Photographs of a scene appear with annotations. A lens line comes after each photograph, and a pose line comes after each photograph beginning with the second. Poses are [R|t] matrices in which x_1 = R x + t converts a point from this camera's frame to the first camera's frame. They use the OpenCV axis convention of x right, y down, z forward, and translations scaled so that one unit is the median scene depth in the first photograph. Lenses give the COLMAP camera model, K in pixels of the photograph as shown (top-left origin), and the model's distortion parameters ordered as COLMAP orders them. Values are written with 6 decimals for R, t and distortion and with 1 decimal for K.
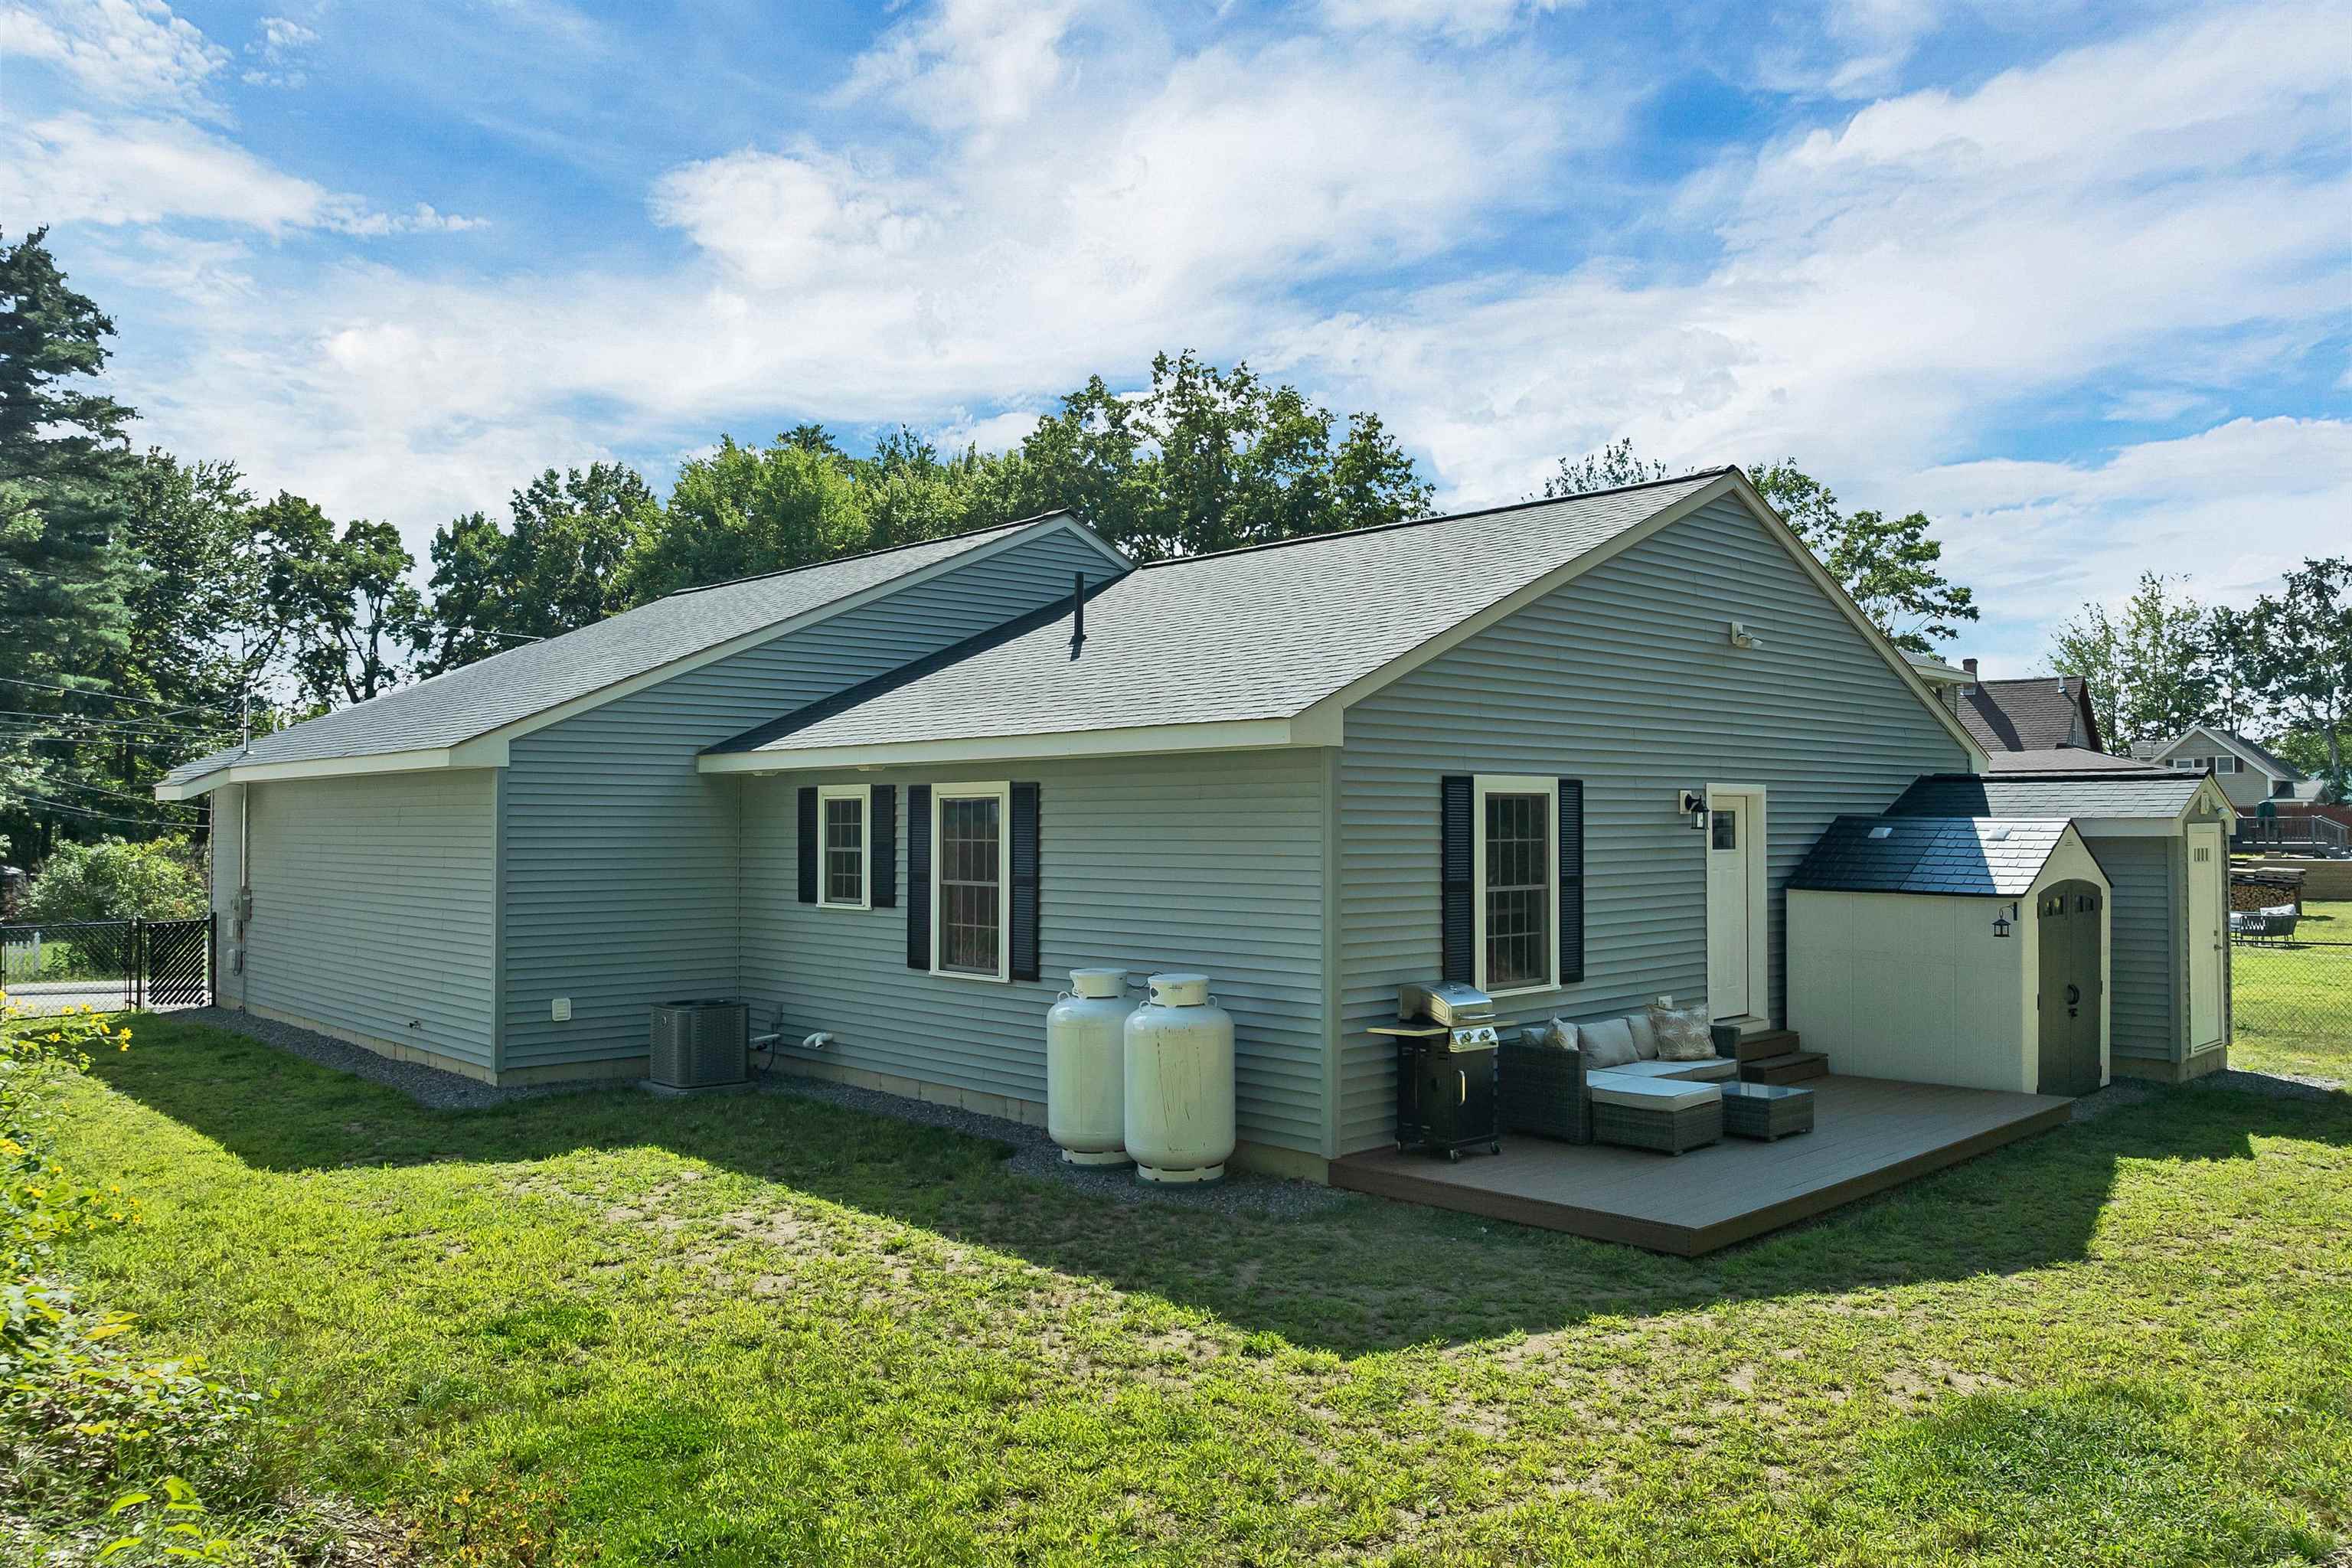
lens RADIAL K [[1655.9, 0, 1190.8], [0, 1655.9, 792.3], [0, 0, 1]] dist [-0.026756, -0.004135]
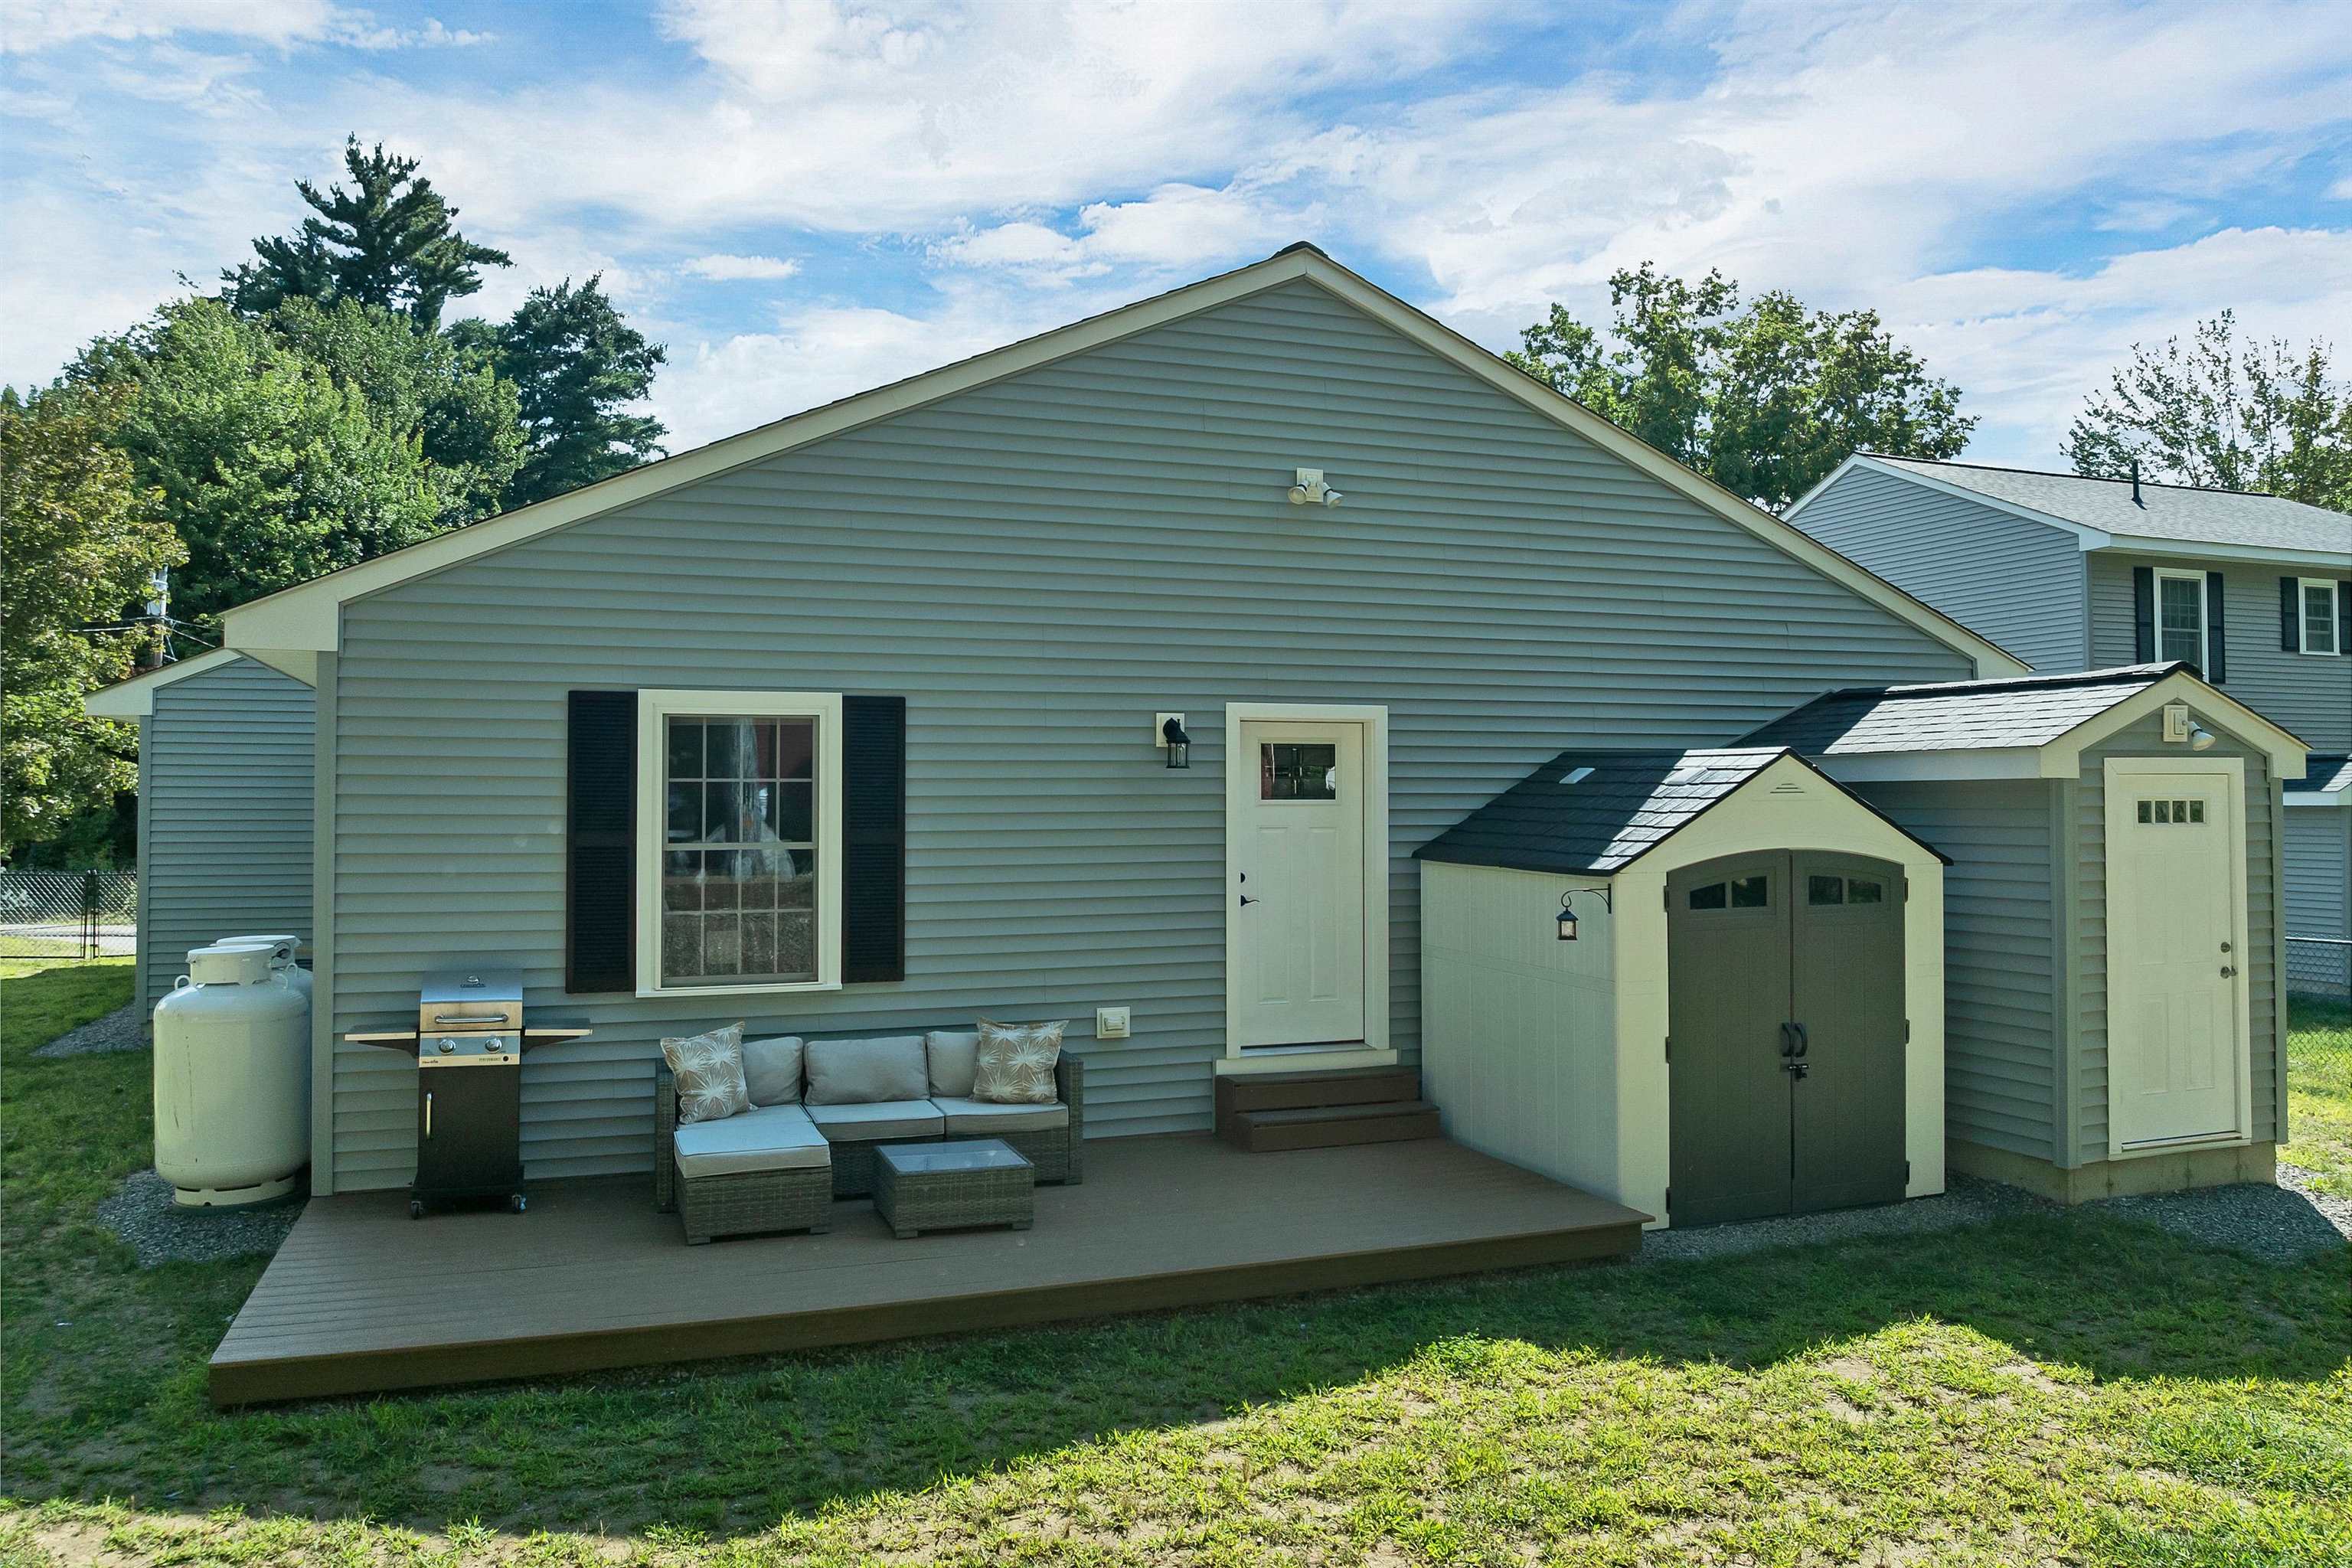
lens RADIAL K [[1655.9, 0, 1170.8], [0, 1655.9, 783.0], [0, 0, 1]] dist [-0.026756, -0.004135]
pose [[0.918311, -0.002526, -0.395852, 0.536062], [0.007147, 0.999922, 0.010201, 0.019672], [0.395795, -0.012197, 0.918258, 0.335739]]
